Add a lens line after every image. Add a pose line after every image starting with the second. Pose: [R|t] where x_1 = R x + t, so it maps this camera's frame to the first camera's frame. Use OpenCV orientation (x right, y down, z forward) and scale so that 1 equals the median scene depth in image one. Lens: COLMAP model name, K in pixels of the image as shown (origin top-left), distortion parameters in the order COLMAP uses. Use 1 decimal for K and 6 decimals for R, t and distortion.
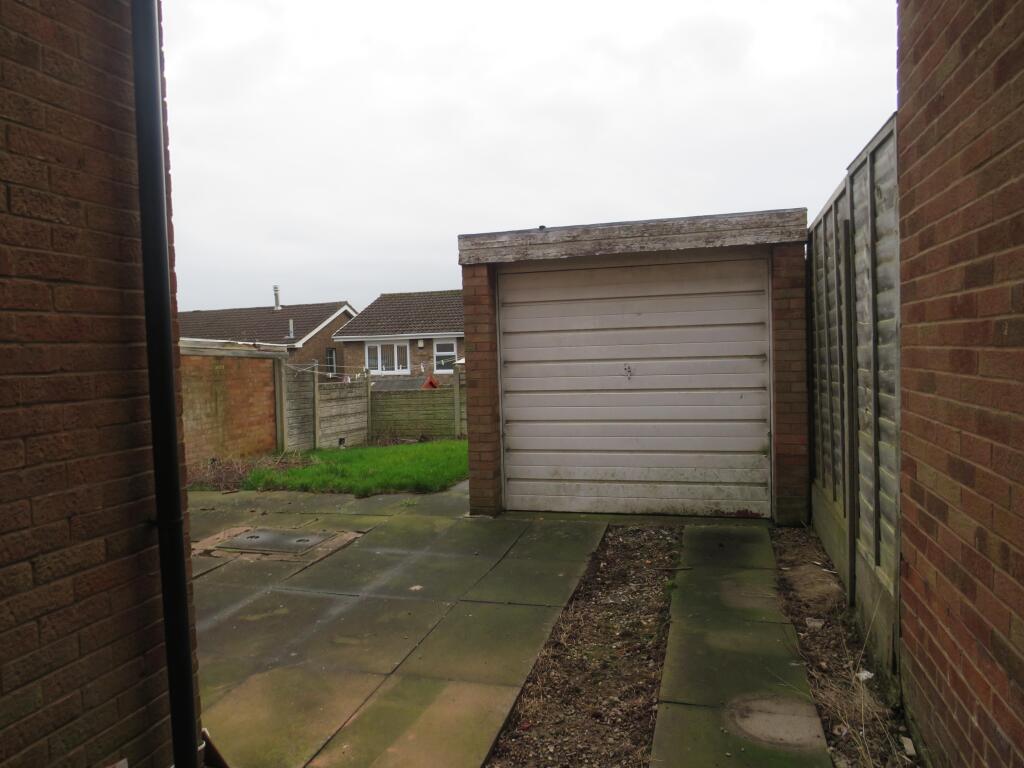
lens RADIAL K [[730.6, 0, 511.3], [0, 730.6, 383.6], [0, 0, 1]] dist [-0.023359, 0.018121]
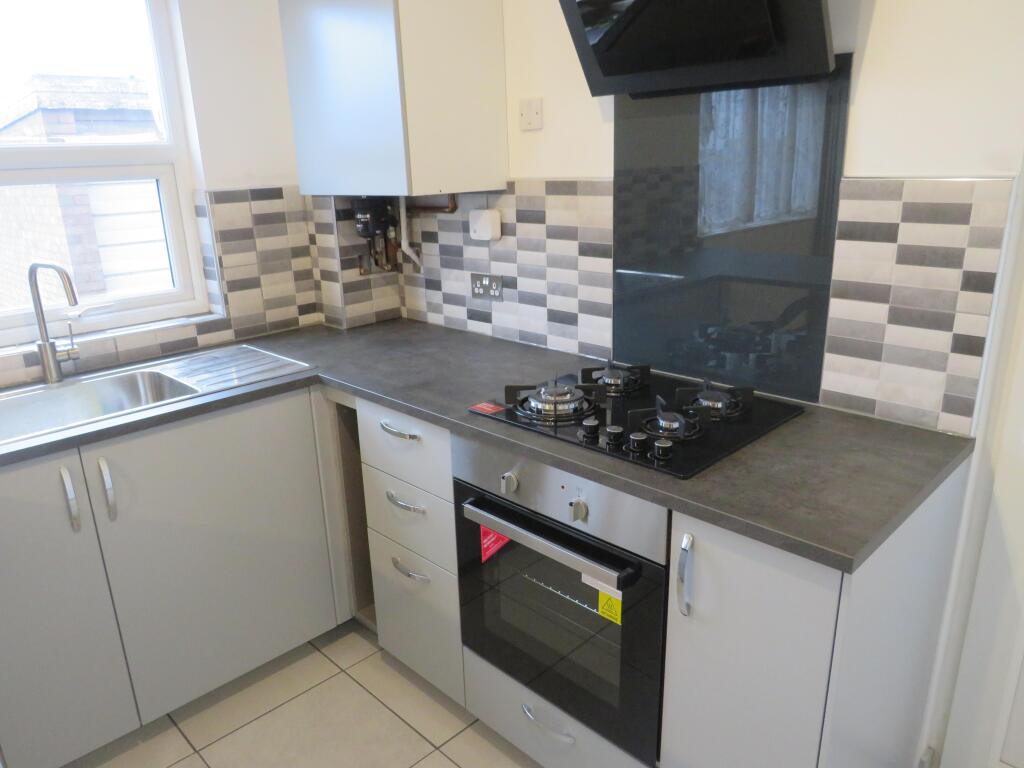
lens RADIAL K [[730.6, 0, 511.4], [0, 730.6, 386.6], [0, 0, 1]] dist [-0.023359, 0.018121]
pose [[0.506723, -0.246314, 0.826173, -0.285290], [0.064745, 0.966482, 0.248435, -0.006380], [-0.859674, -0.072397, 0.505686, 0.004593]]
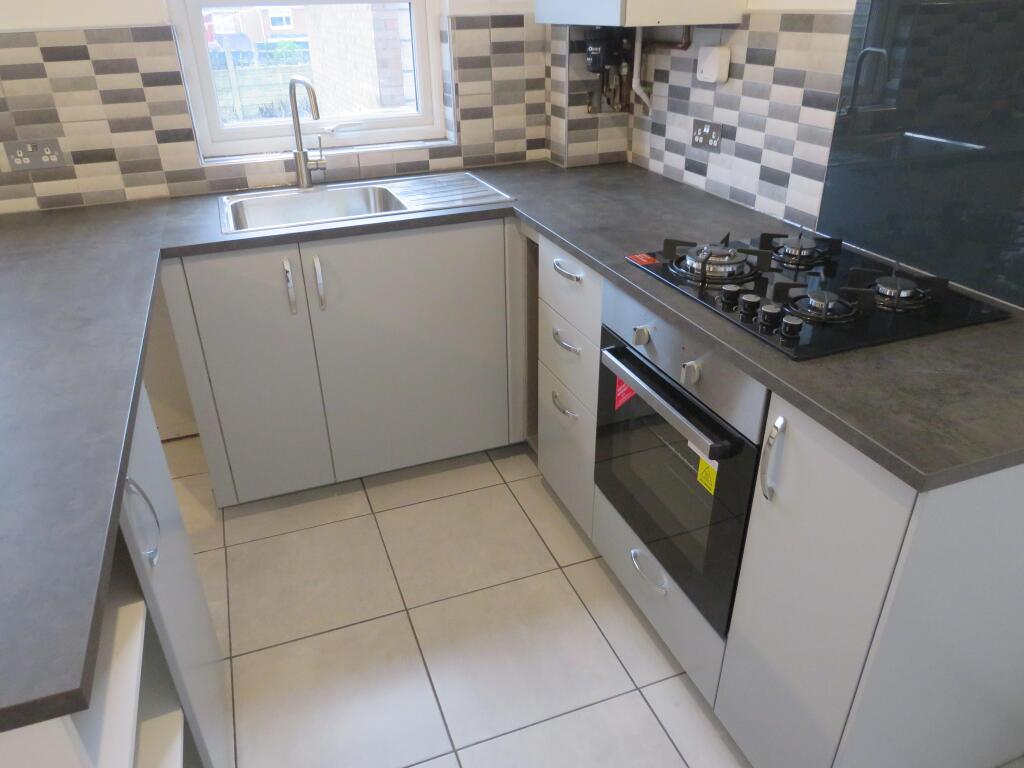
lens RADIAL K [[730.6, 0, 508.2], [0, 730.6, 386.3], [0, 0, 1]] dist [-0.023359, 0.018121]
pose [[0.812206, -0.262646, 0.520902, -0.266486], [0.027027, 0.908900, 0.416138, -0.003151], [-0.582745, -0.323911, 0.745312, -0.023227]]
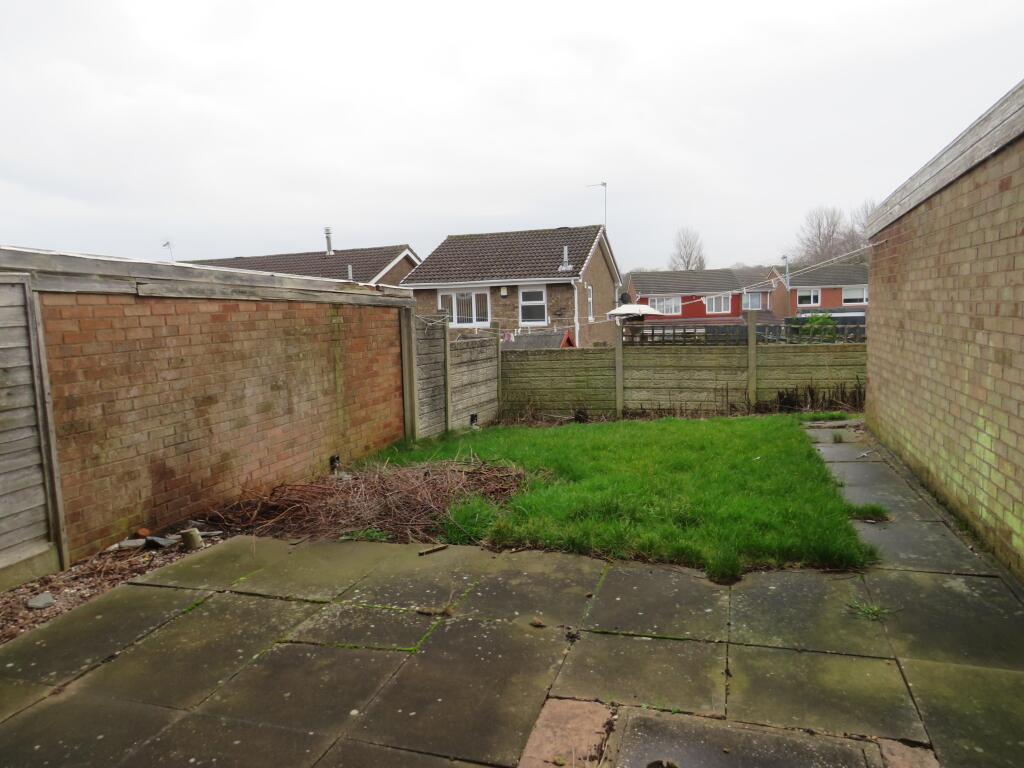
lens RADIAL K [[730.6, 0, 512.1], [0, 730.6, 383.7], [0, 0, 1]] dist [-0.023359, 0.018121]
pose [[0.999531, -0.001228, -0.030598, -0.180938], [0.003247, 0.997813, 0.066027, -0.006457], [0.030450, -0.066095, 0.997349, 0.272629]]
